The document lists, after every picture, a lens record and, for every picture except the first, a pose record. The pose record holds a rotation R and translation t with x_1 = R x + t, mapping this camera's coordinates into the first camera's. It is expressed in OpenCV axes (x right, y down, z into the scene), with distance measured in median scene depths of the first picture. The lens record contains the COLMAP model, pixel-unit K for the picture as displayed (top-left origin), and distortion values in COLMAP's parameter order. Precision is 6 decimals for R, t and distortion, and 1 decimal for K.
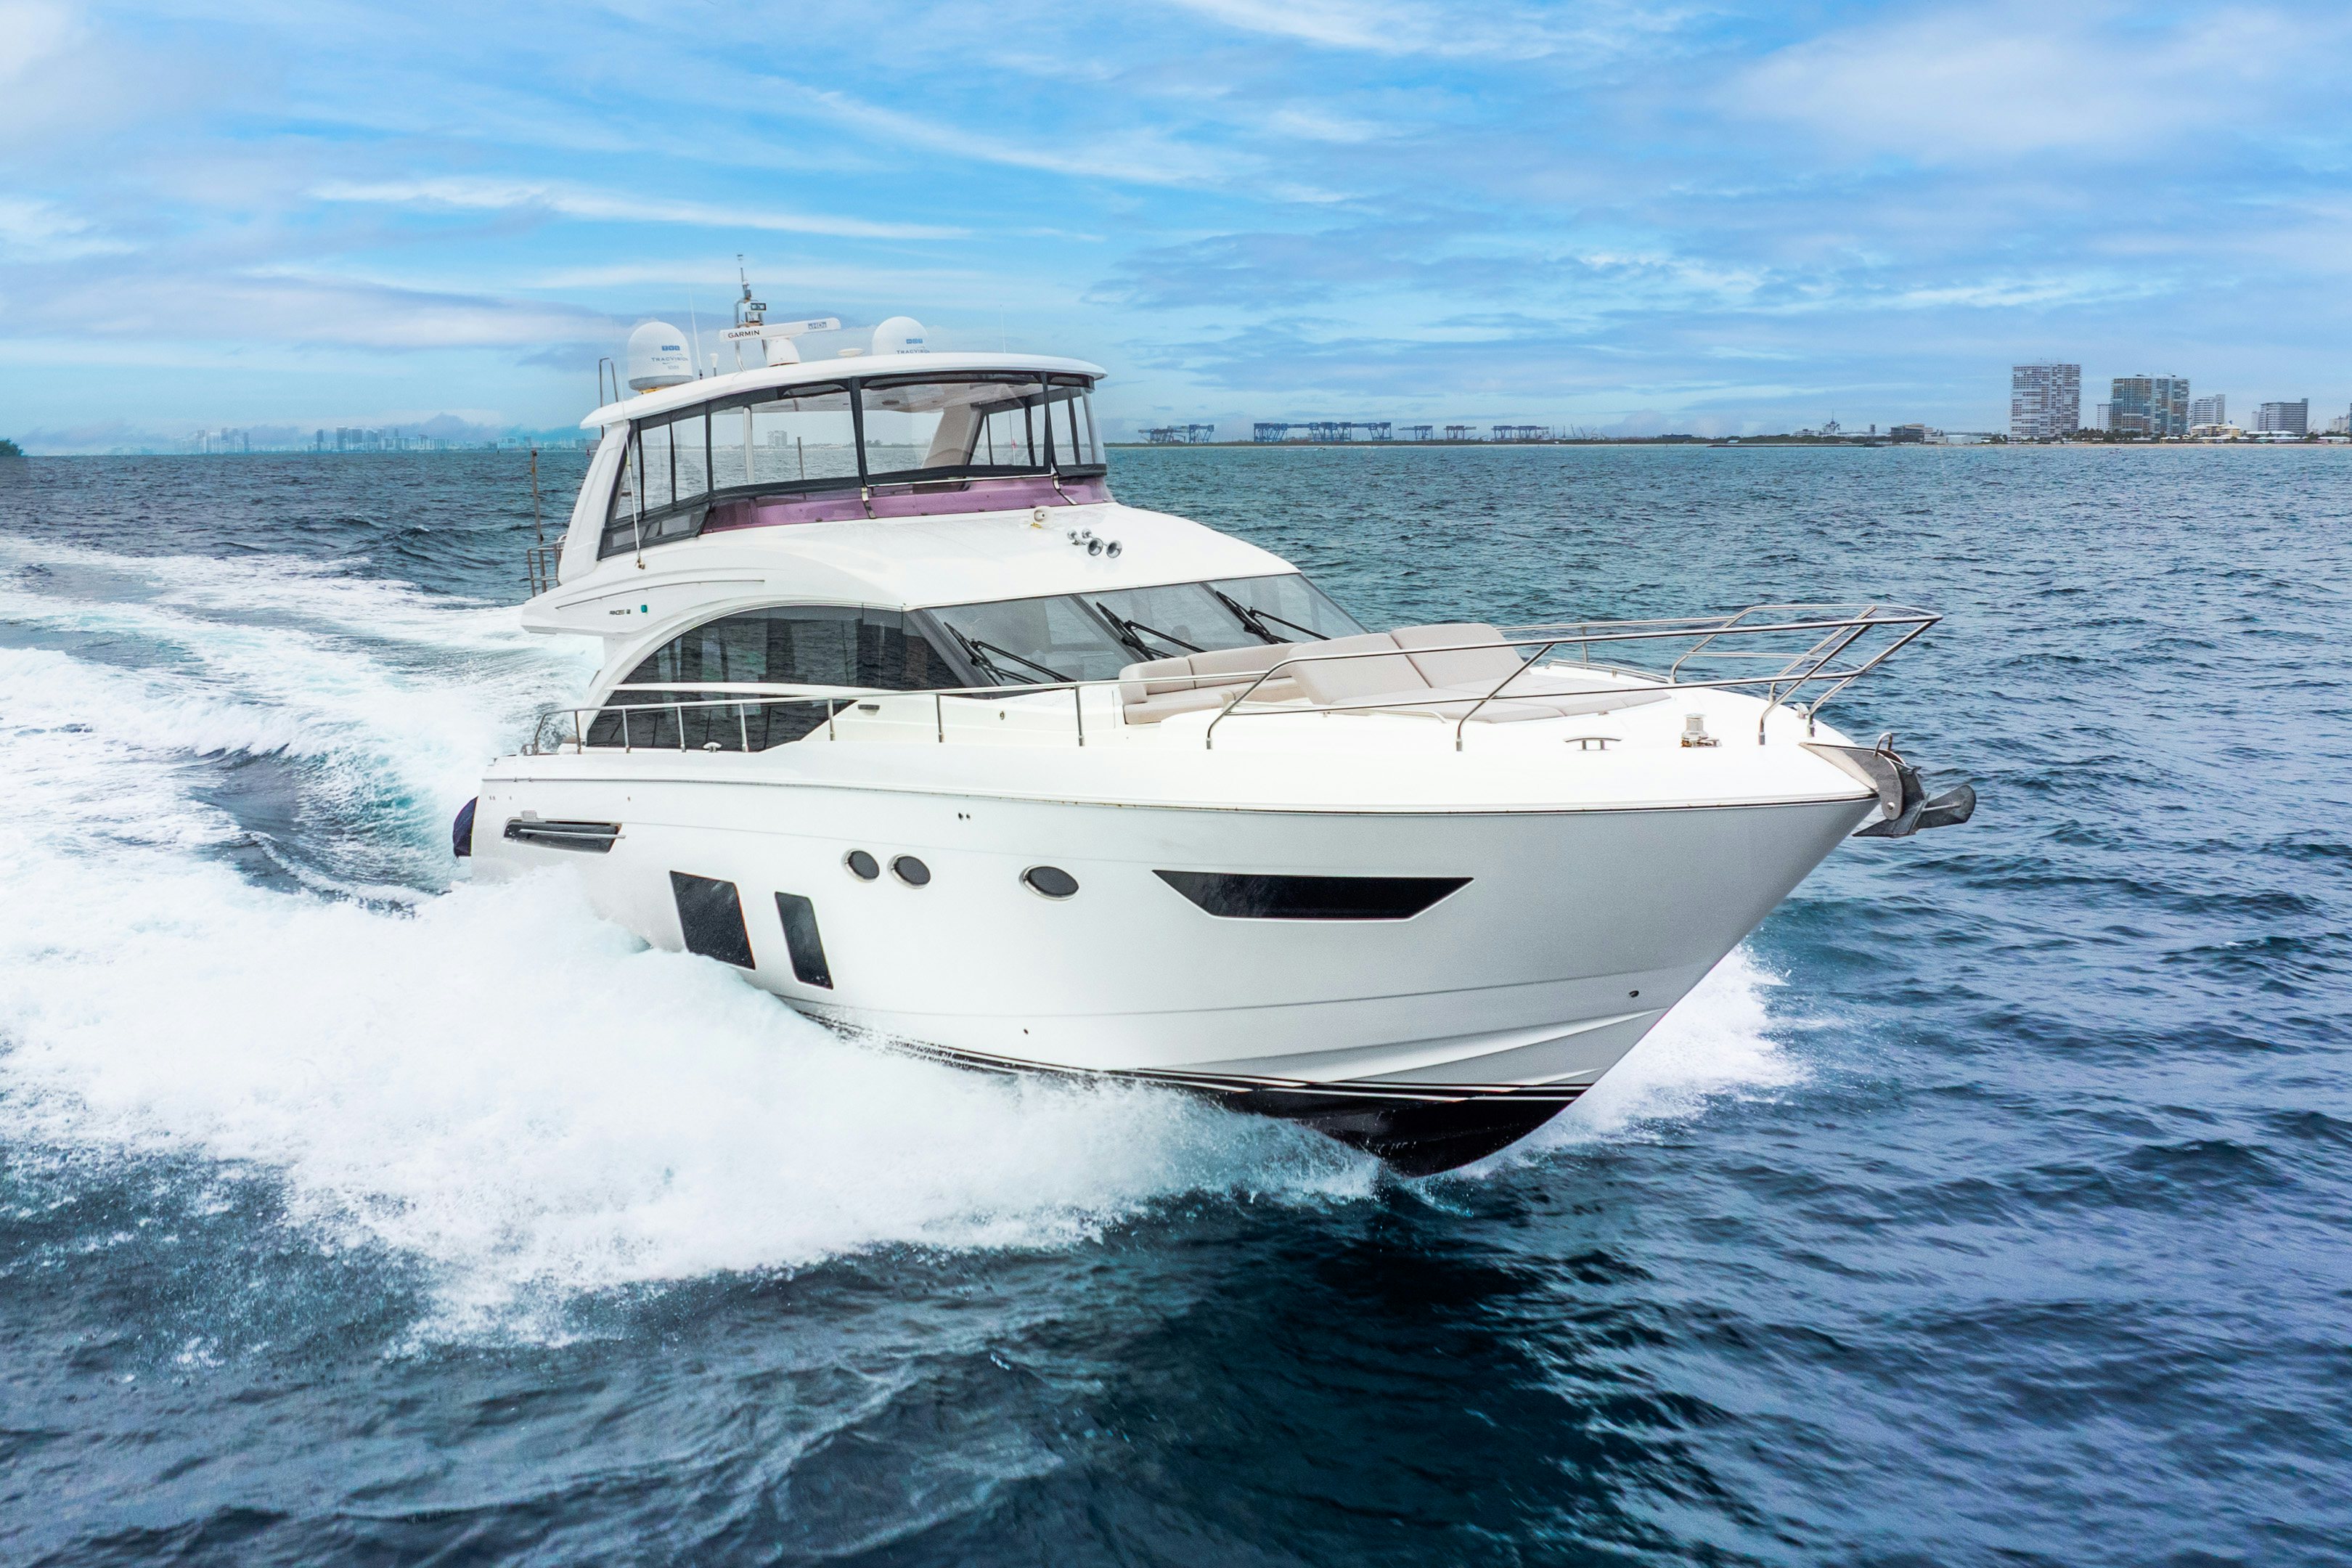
lens RADIAL K [[2350.9, 0, 1176.0], [0, 2350.9, 784.0], [0, 0, 1]] dist [-0.013012, -0.002613]
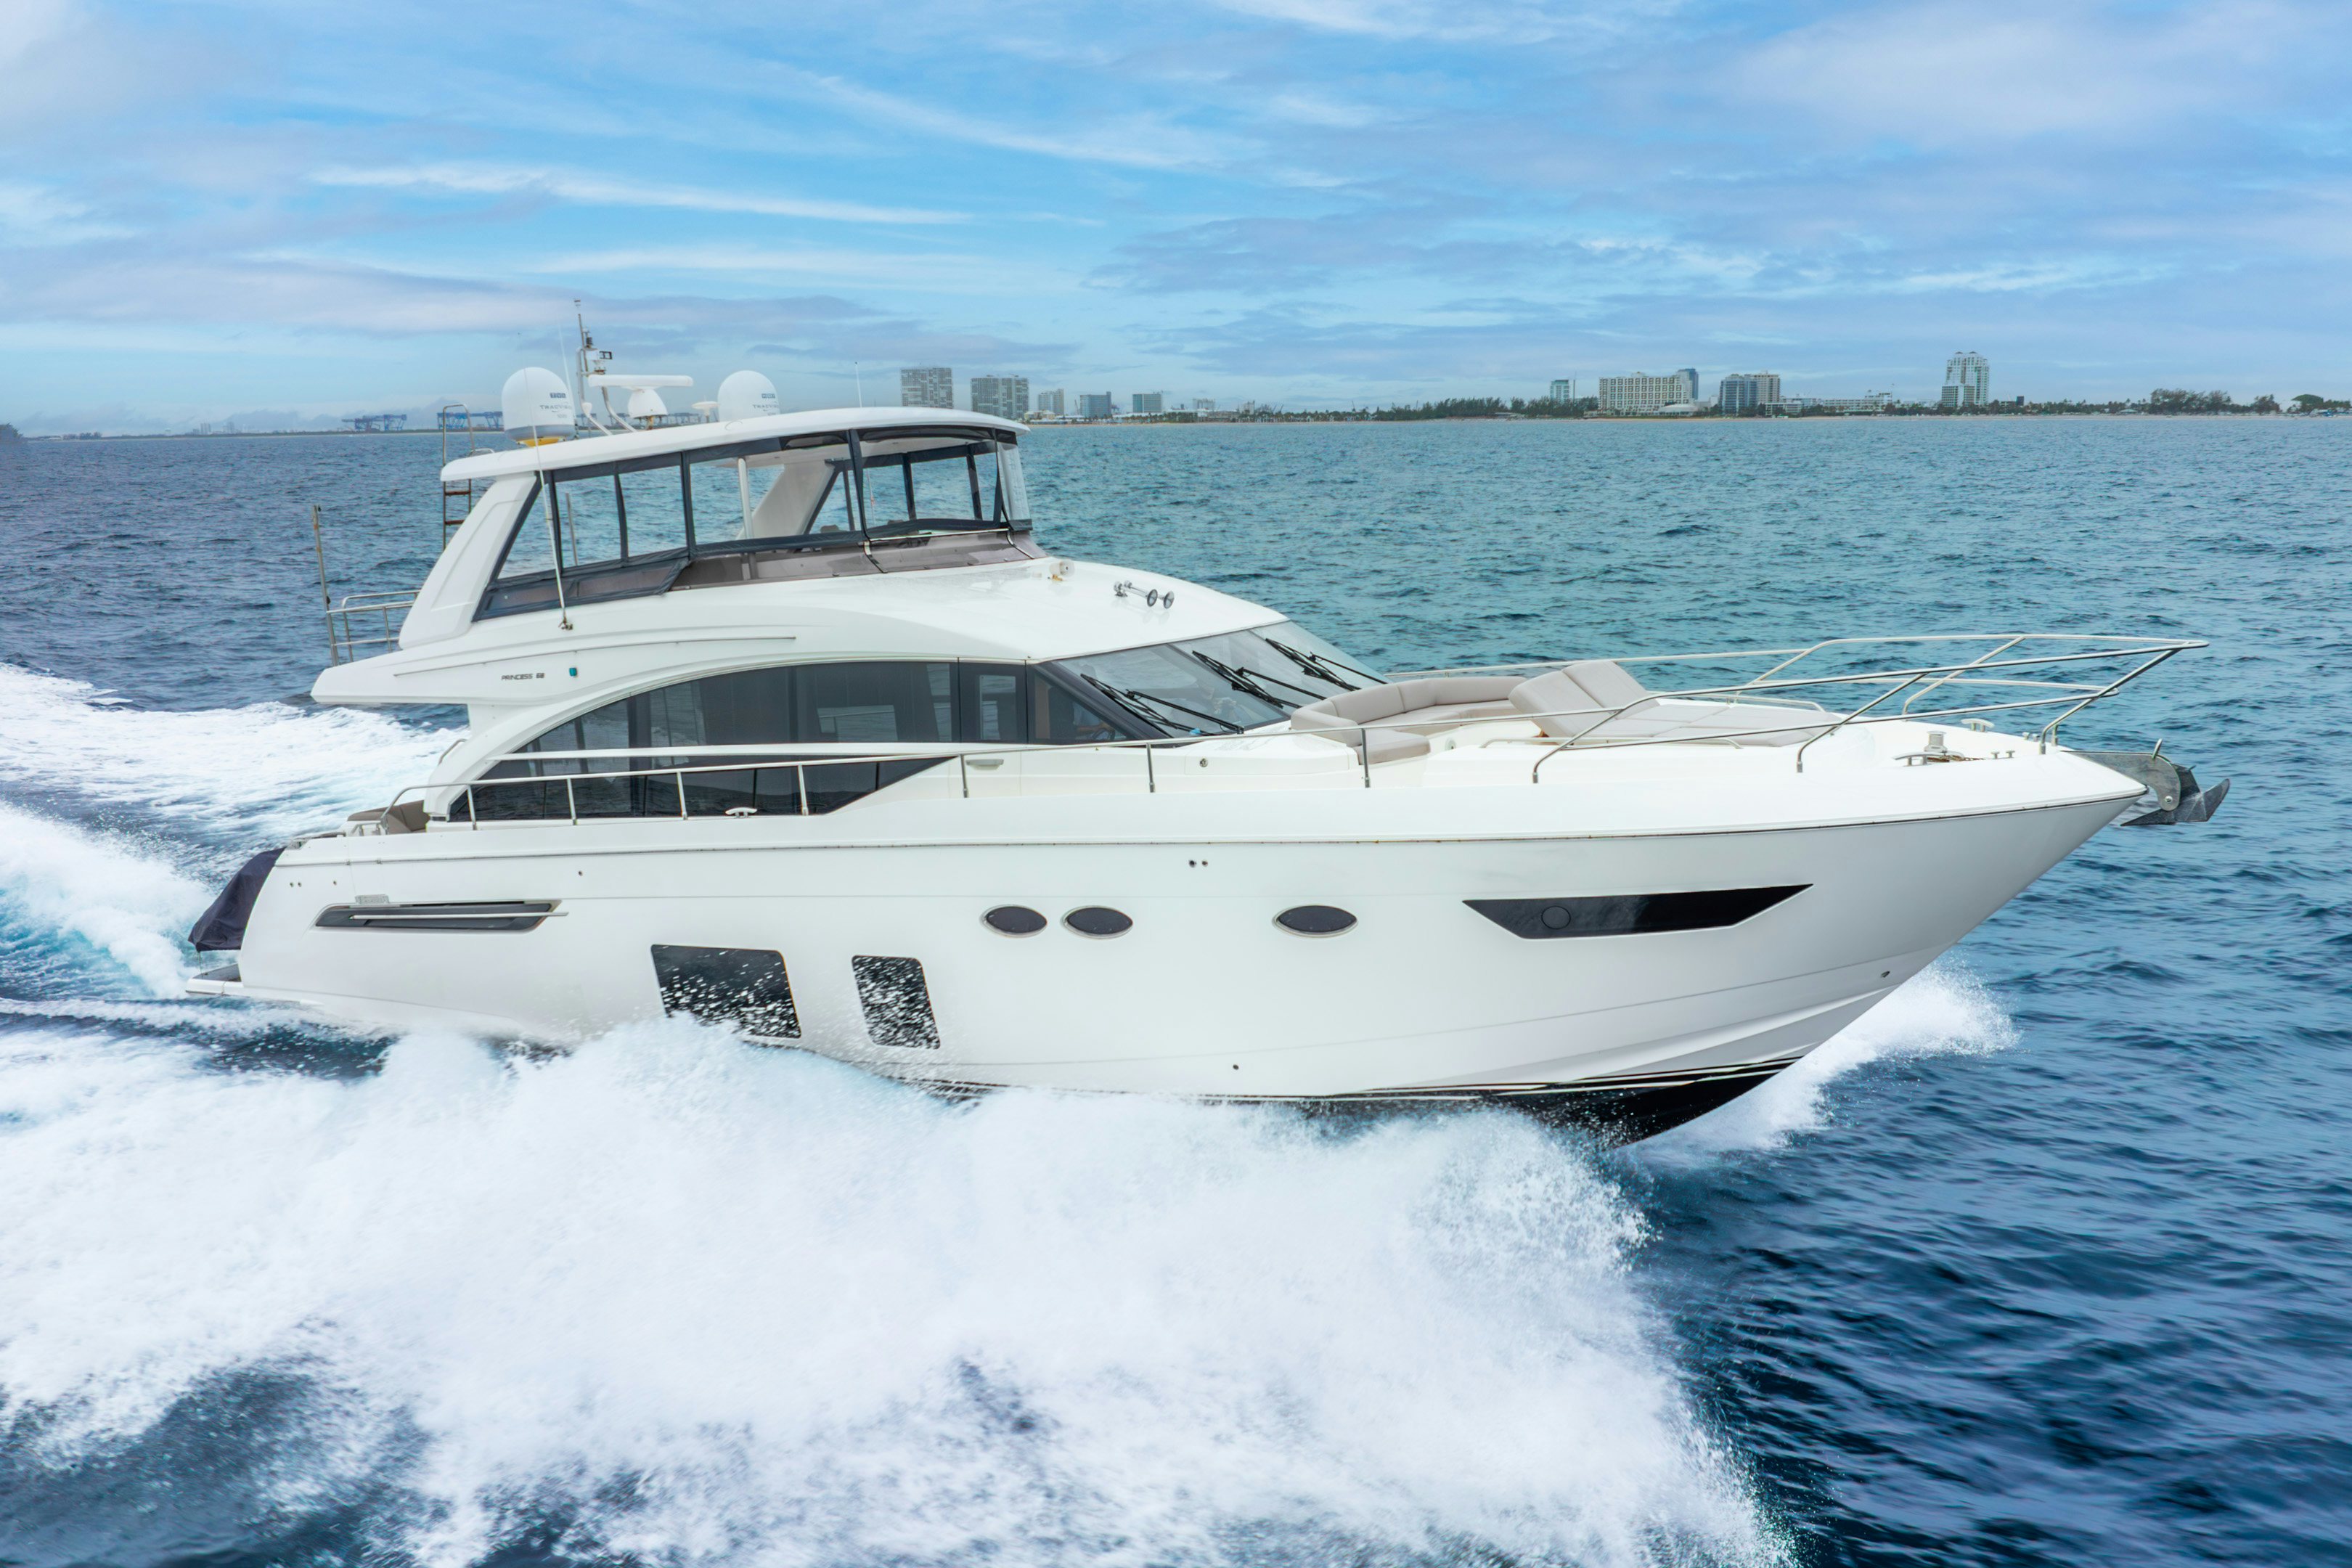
lens RADIAL K [[2031.0, 0, 1276.6], [0, 2031.0, 842.9], [0, 0, 1]] dist [-0.013568, -0.009384]
pose [[0.902861, -0.064280, 0.425099, -0.347432], [0.056416, 0.997924, 0.031077, -0.016459], [-0.426214, -0.004076, 0.904613, 0.153139]]
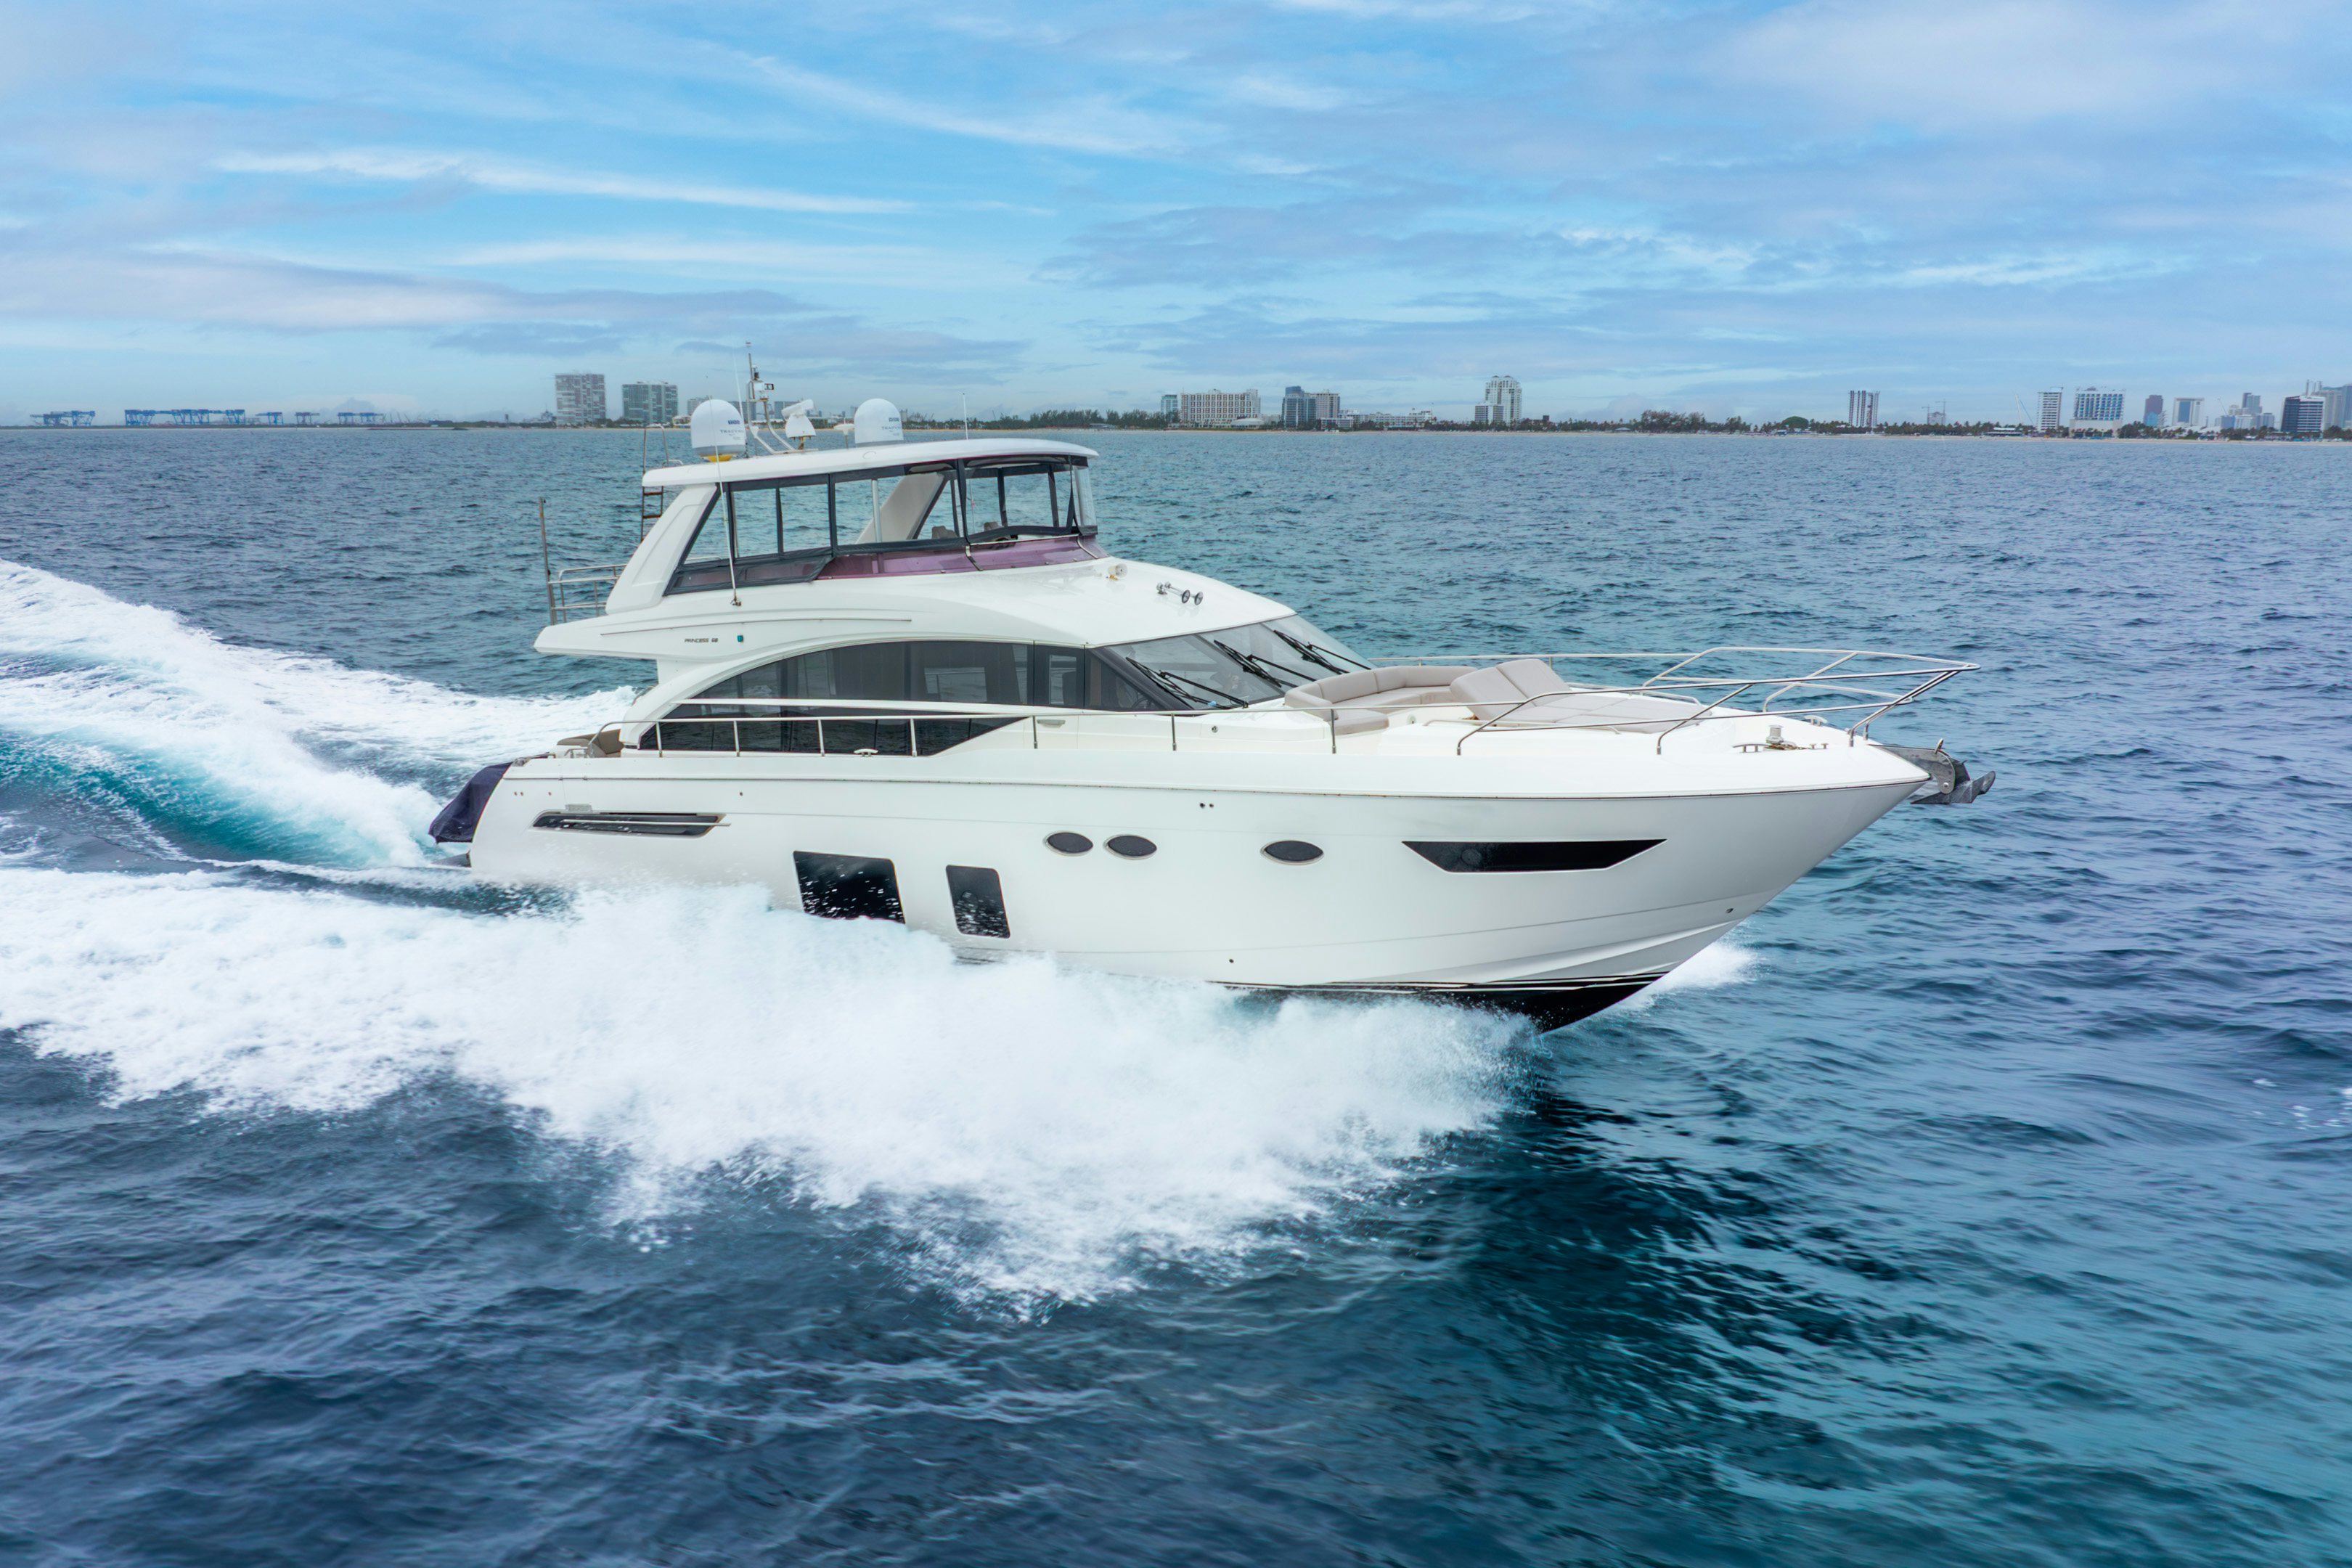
lens RADIAL K [[1913.5, 0, 1183.0], [0, 1913.5, 810.3], [0, 0, 1]] dist [-0.002142, -0.002320]
pose [[0.935815, -0.036318, 0.350616, -0.392118], [0.022019, 0.998758, 0.044684, -0.026386], [-0.351803, -0.034096, 0.935453, -0.018496]]
